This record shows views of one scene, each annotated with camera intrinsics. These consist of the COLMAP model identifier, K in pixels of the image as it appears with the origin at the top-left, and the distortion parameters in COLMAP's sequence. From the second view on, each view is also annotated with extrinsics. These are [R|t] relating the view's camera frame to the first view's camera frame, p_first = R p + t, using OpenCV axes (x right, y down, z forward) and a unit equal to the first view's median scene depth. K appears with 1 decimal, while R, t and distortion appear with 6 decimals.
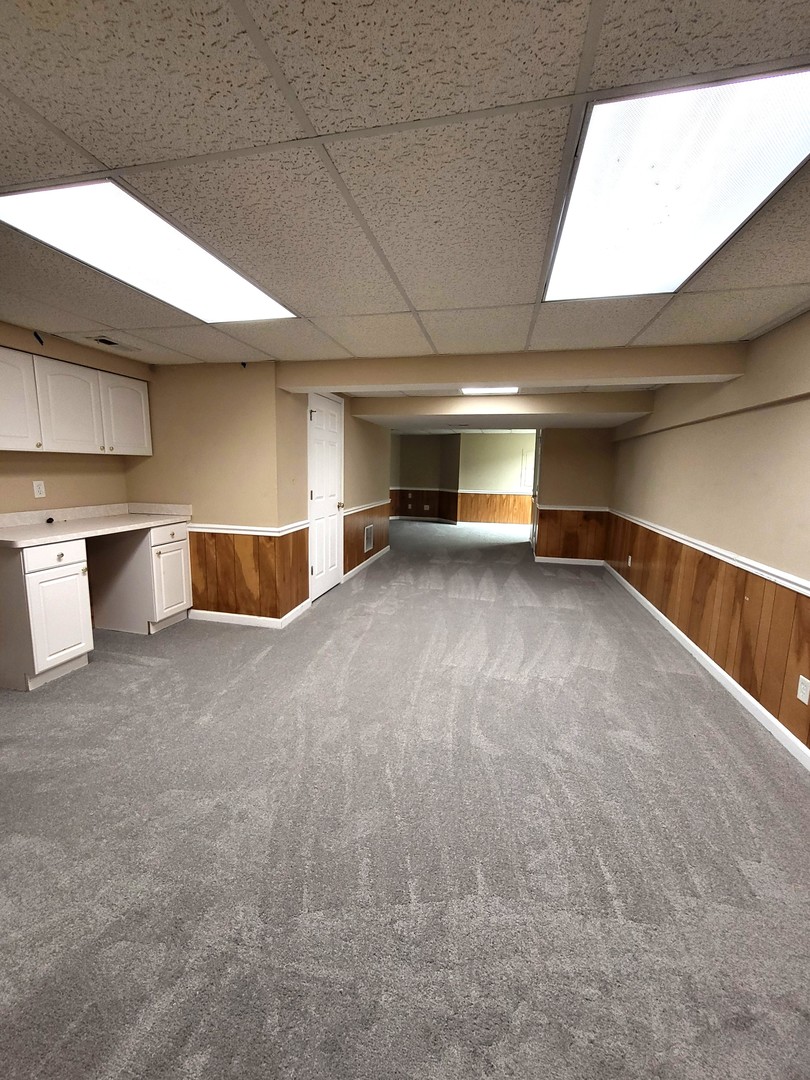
lens RADIAL K [[426.2, 0, 397.1], [0, 426.2, 533.0], [0, 0, 1]] dist [0.007230, -0.002731]
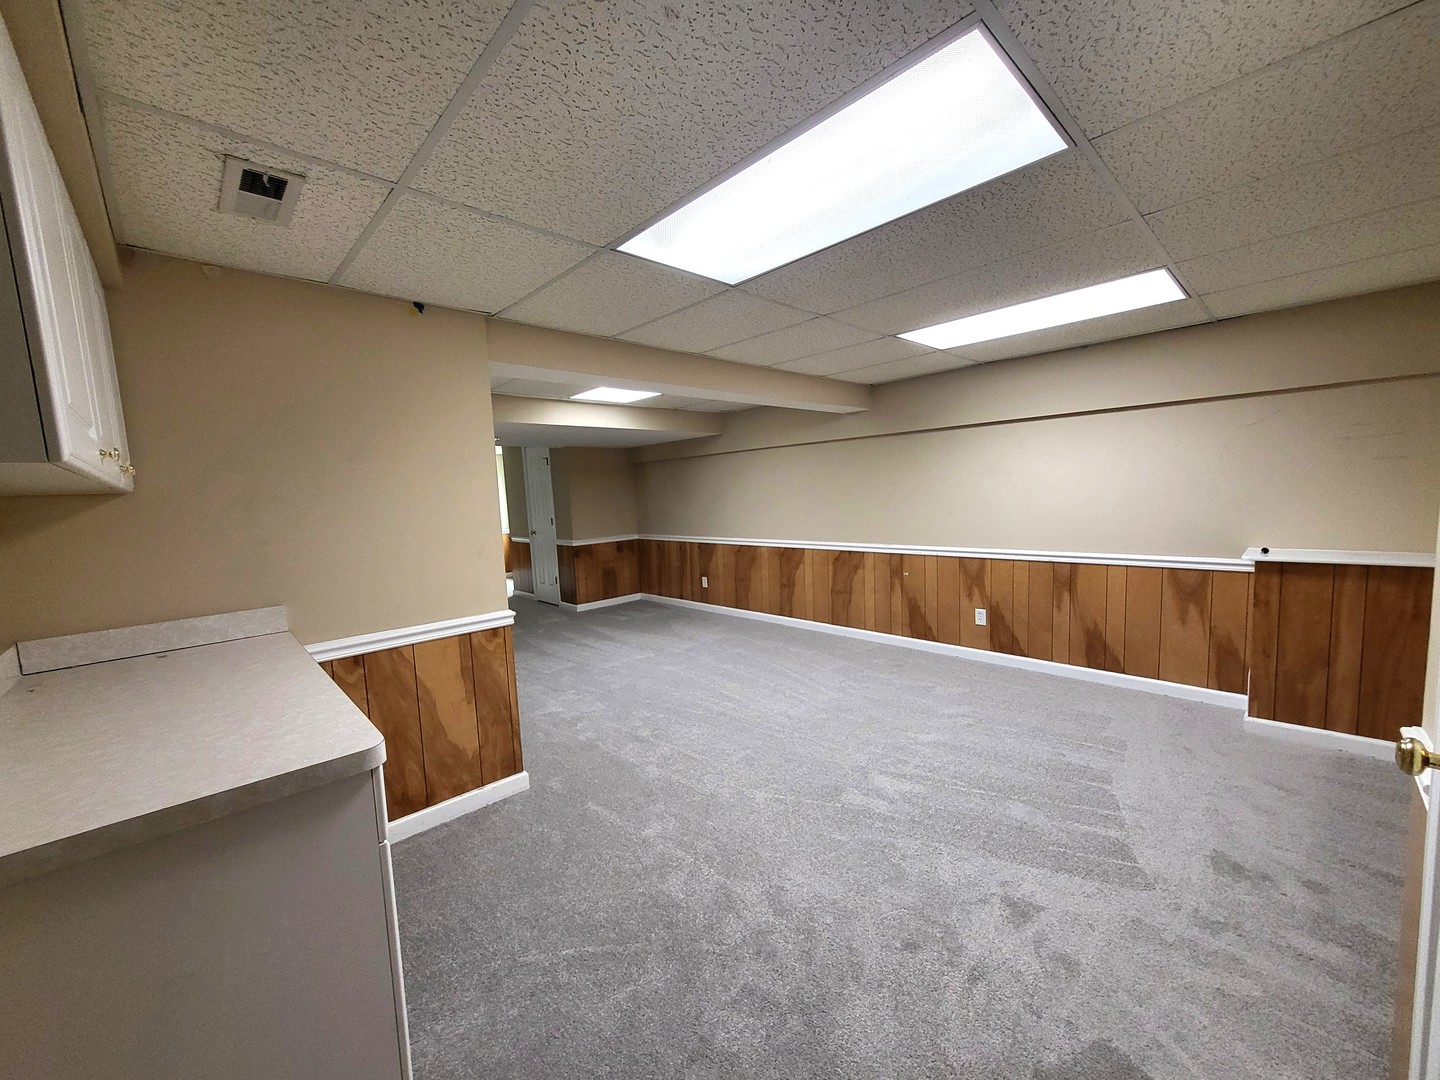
lens RADIAL K [[566.7, 0, 701.5], [0, 566.7, 550.7], [0, 0, 1]] dist [0.011882, 0.000103]
pose [[0.557277, -0.126434, 0.820644, -0.693524], [0.179383, 0.983331, 0.029685, -0.060327], [-0.810718, 0.130667, 0.570668, 0.339179]]
